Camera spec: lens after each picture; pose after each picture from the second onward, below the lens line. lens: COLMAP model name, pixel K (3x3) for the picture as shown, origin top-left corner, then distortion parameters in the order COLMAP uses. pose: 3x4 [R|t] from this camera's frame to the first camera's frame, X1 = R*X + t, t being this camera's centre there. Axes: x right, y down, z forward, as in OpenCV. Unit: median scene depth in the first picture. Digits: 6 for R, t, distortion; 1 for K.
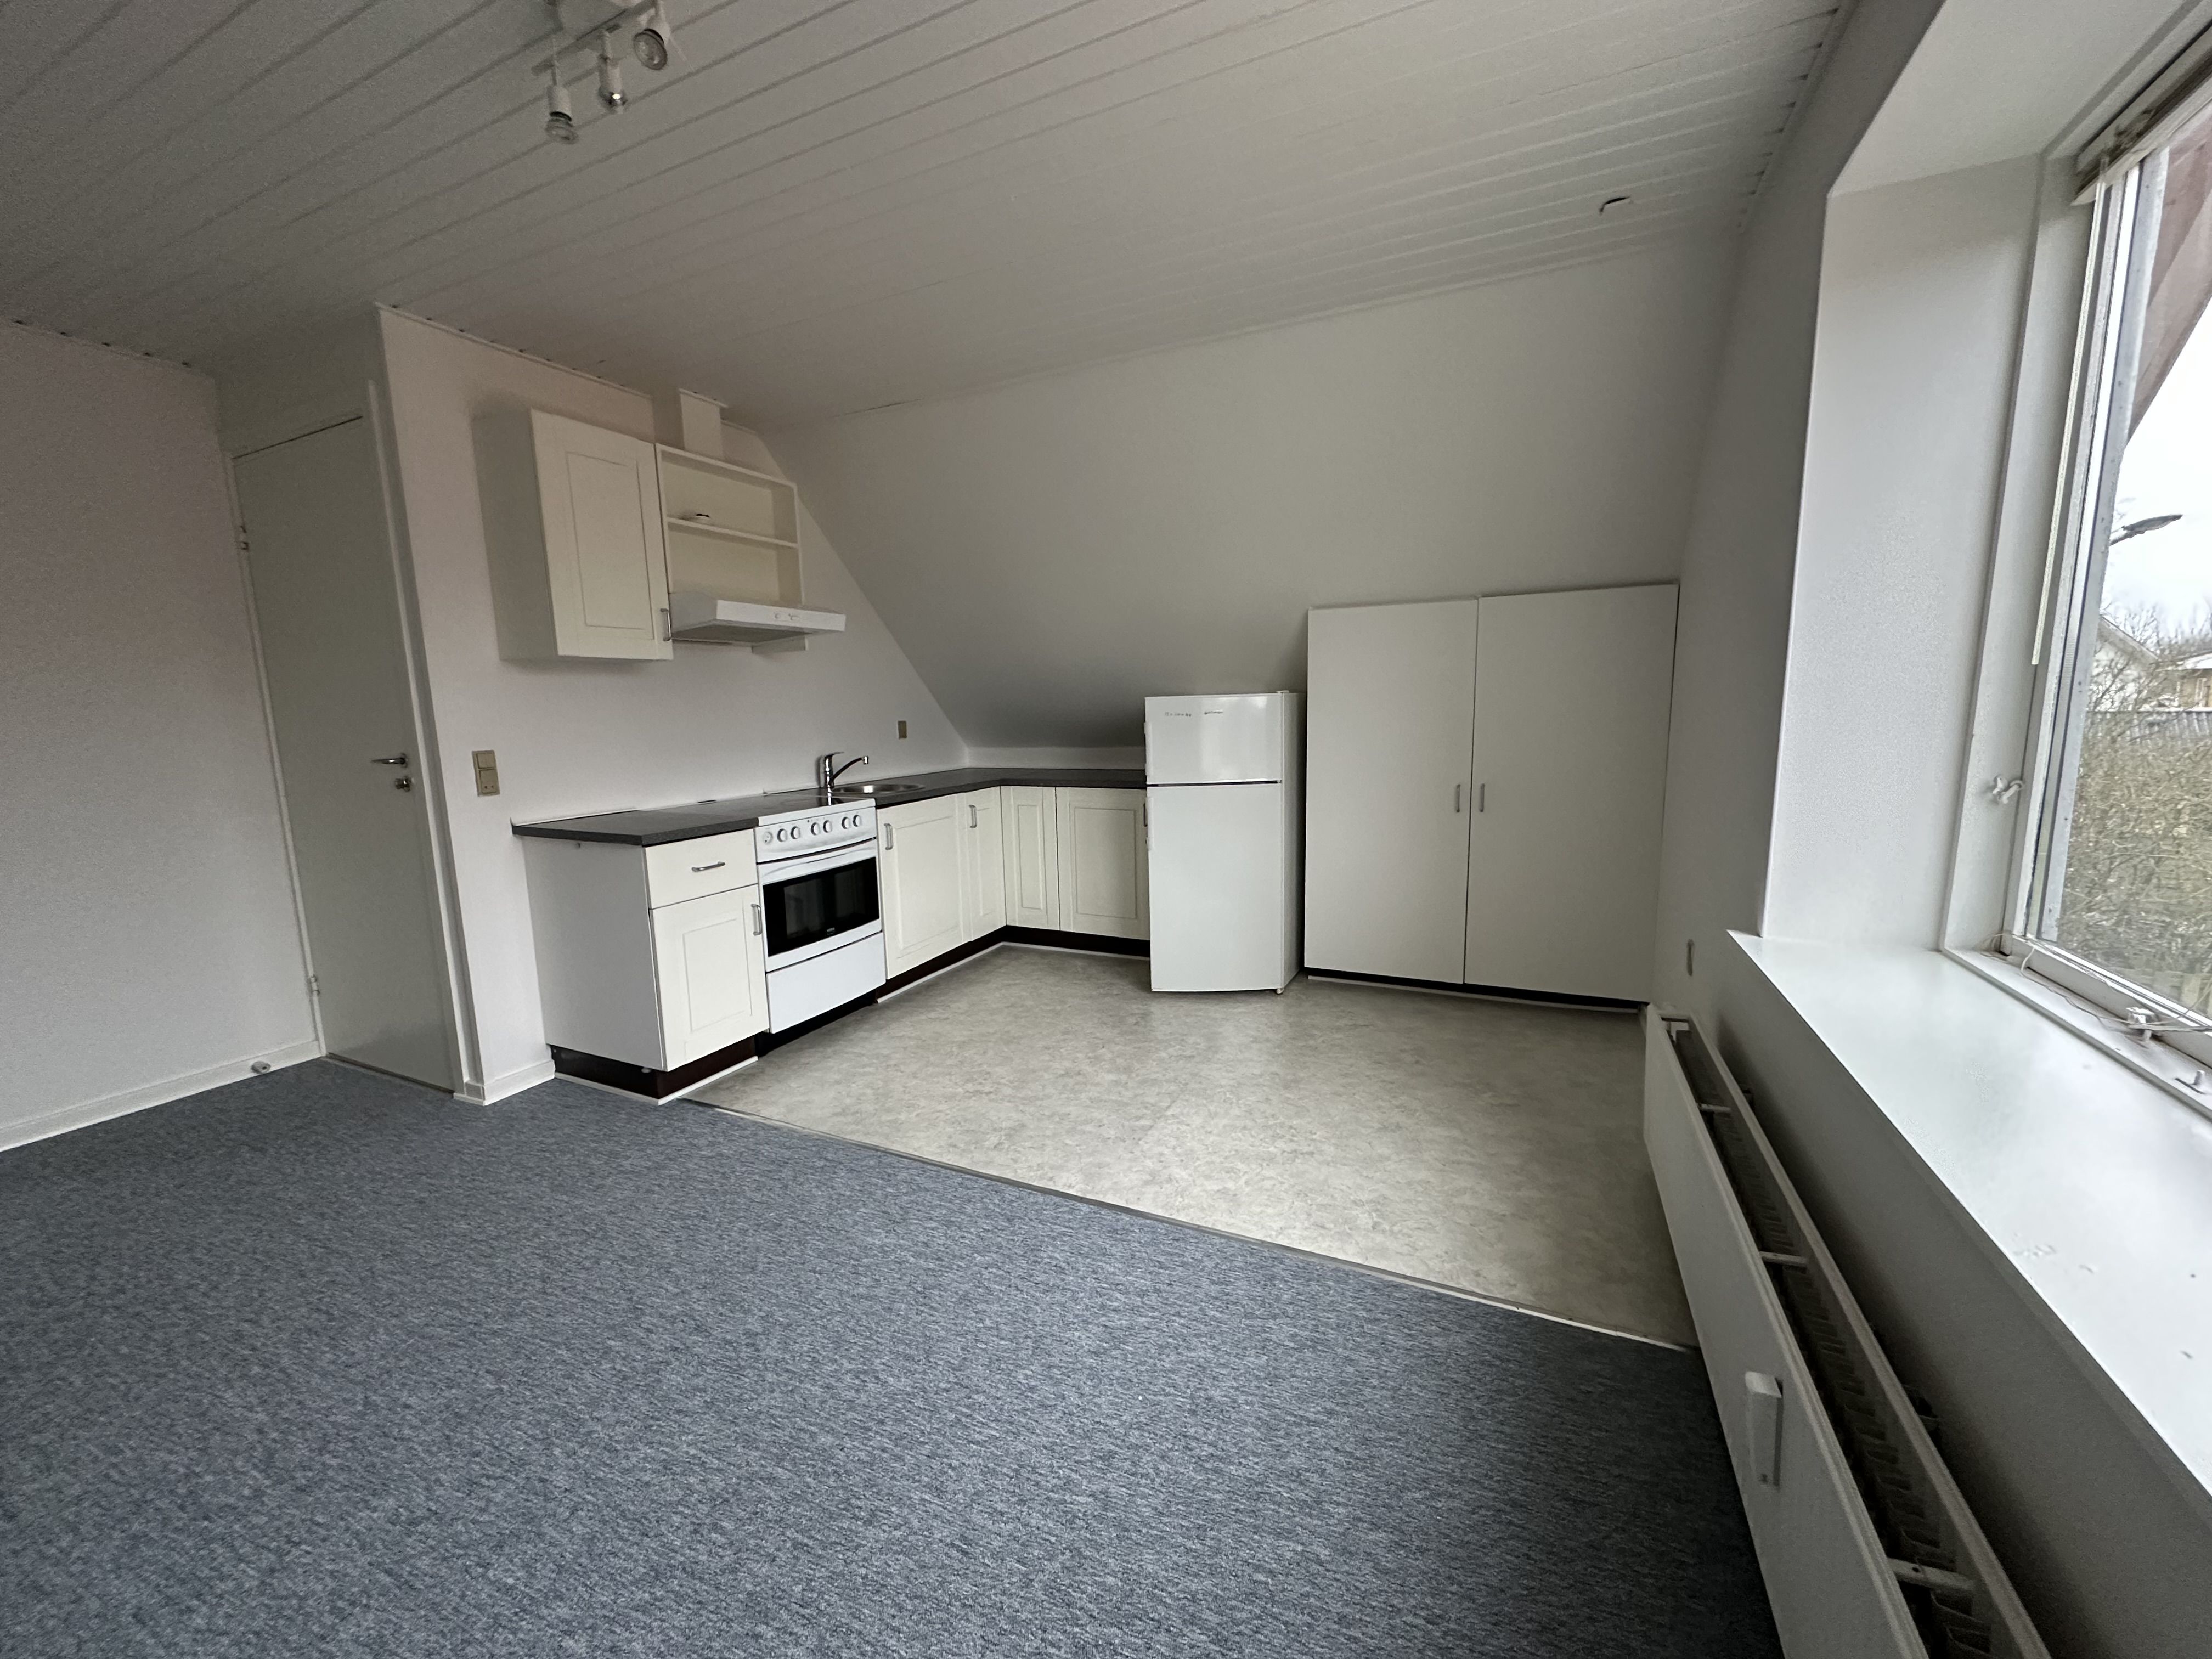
lens RADIAL K [[878.8, 0, 1104.9], [0, 878.8, 826.3], [0, 0, 1]] dist [0.009530, 0.000185]
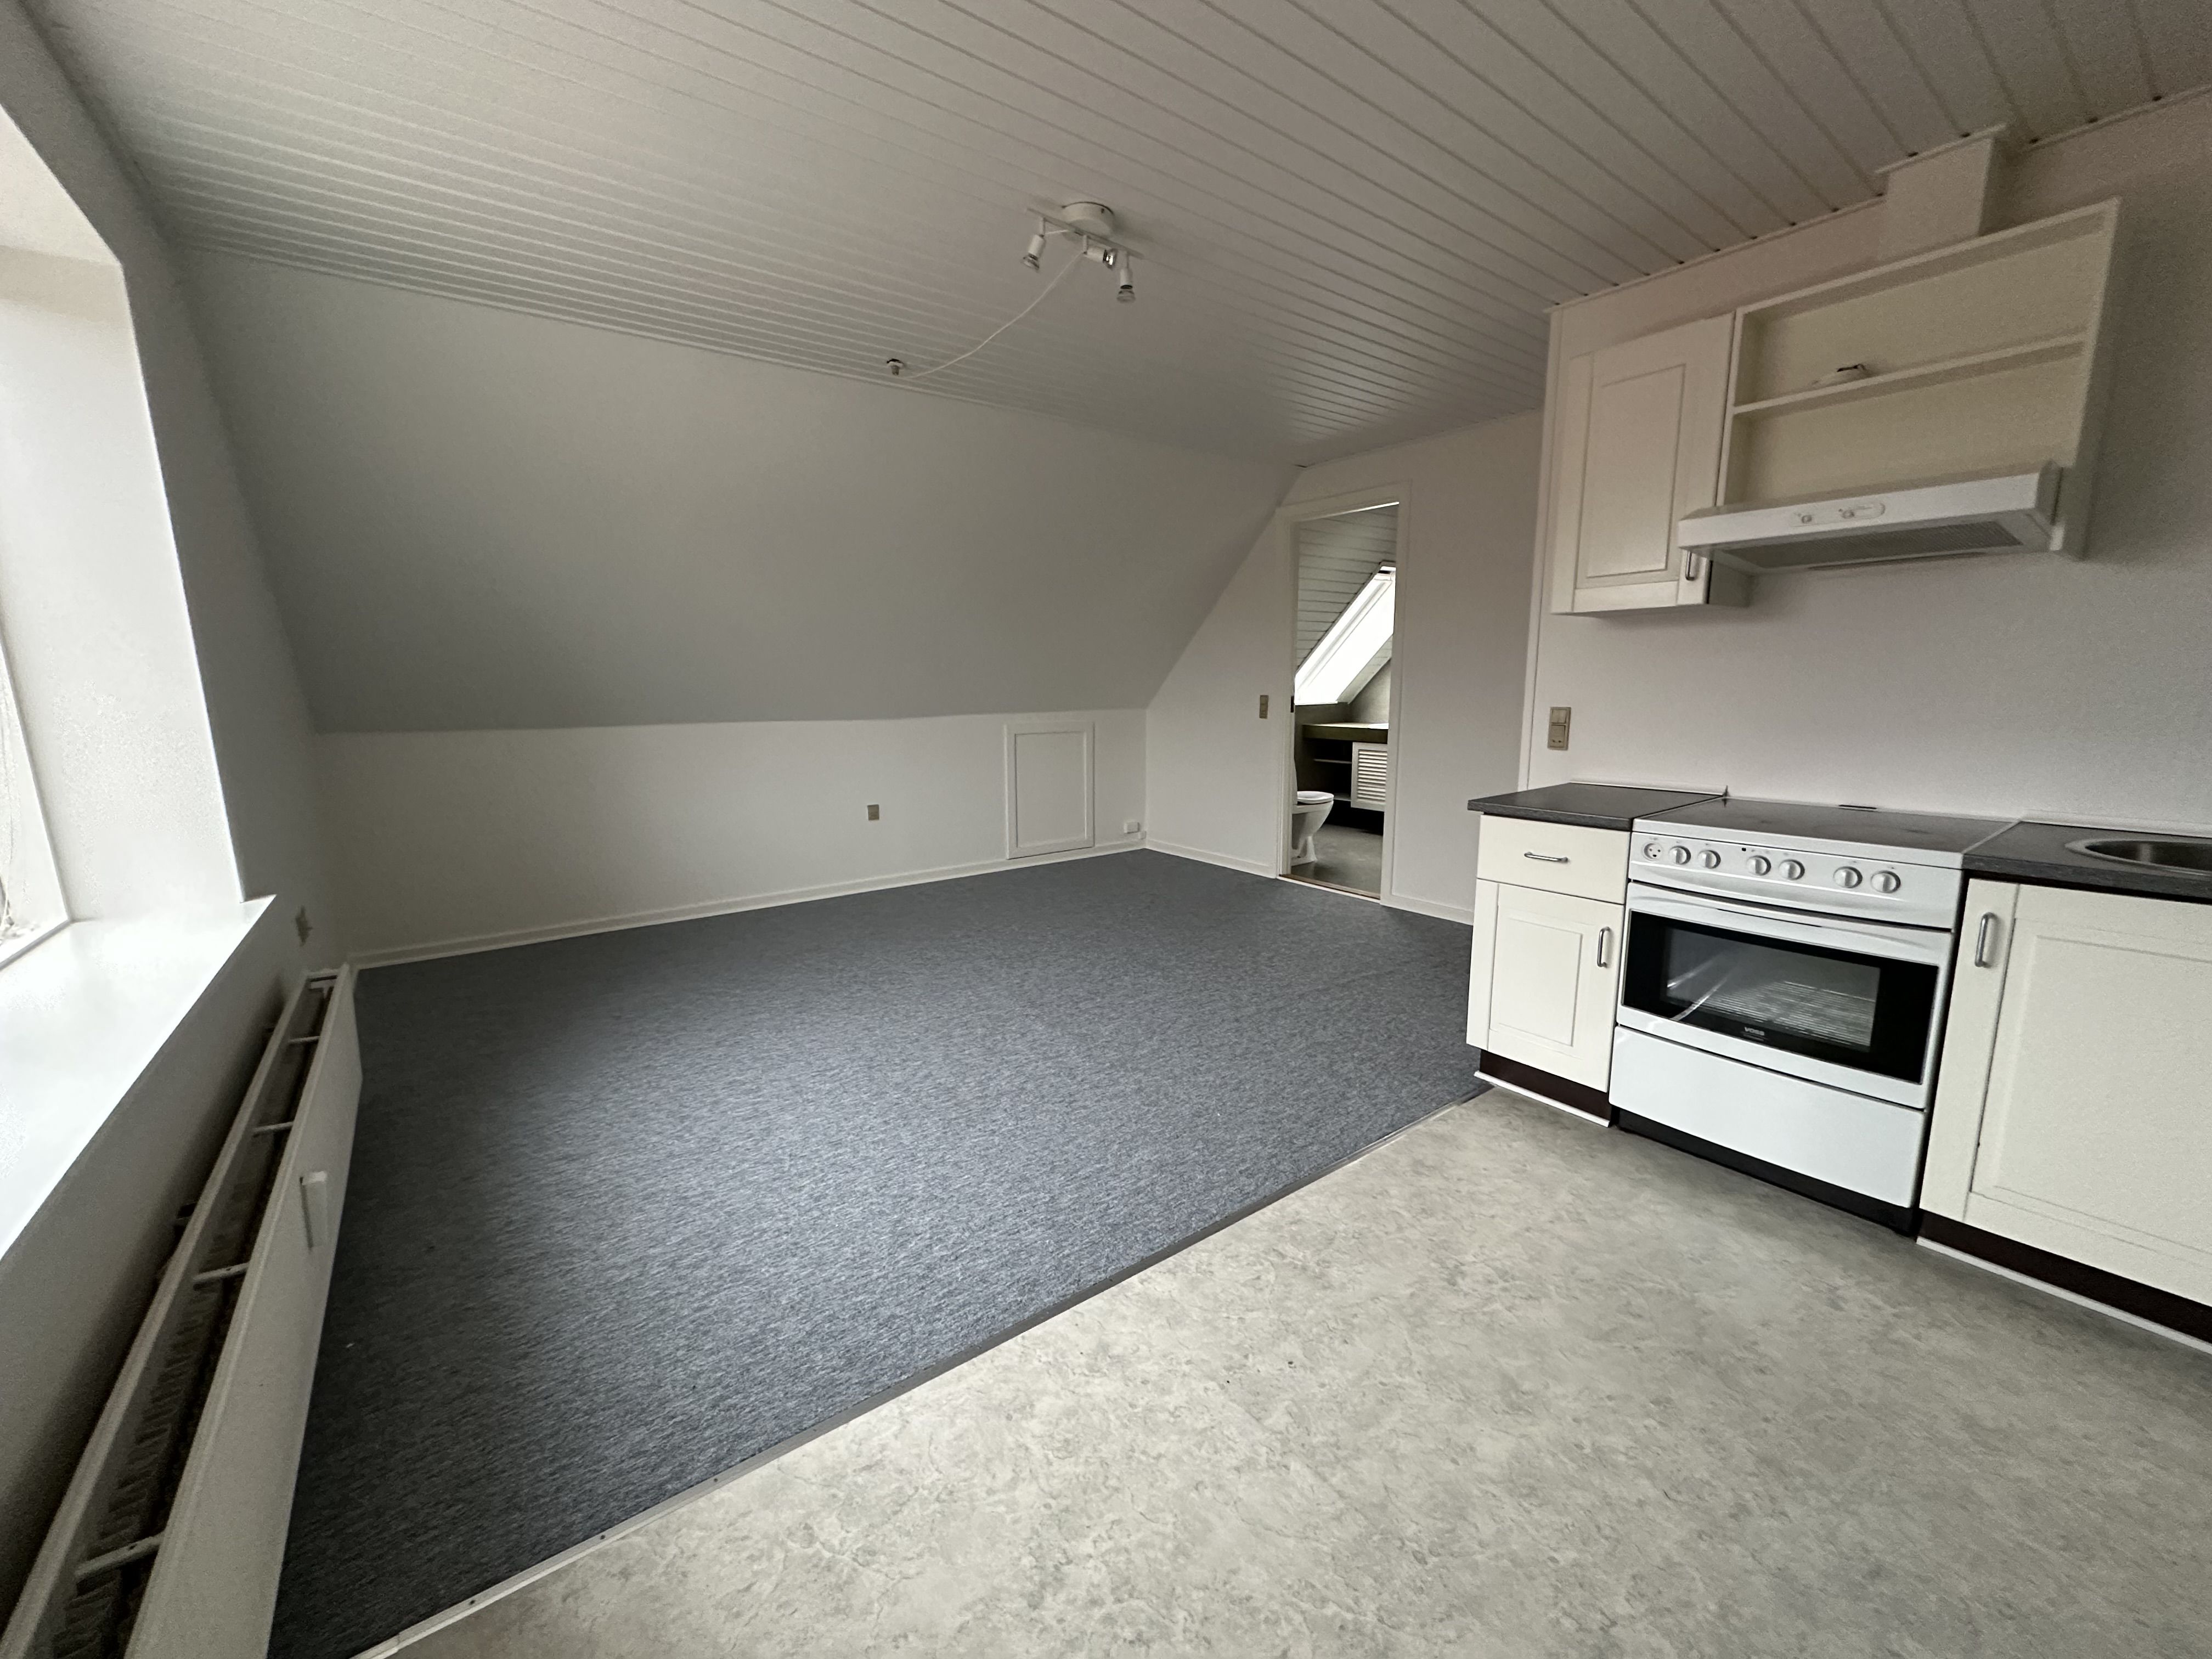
lens RADIAL K [[878.8, 0, 1107.5], [0, 878.8, 838.9], [0, 0, 1]] dist [0.009530, 0.000185]
pose [[-0.460013, 0.186482, -0.868109, 0.497191], [-0.099877, 0.960624, 0.259281, -0.154969], [0.882277, 0.205976, -0.423274, 1.012783]]
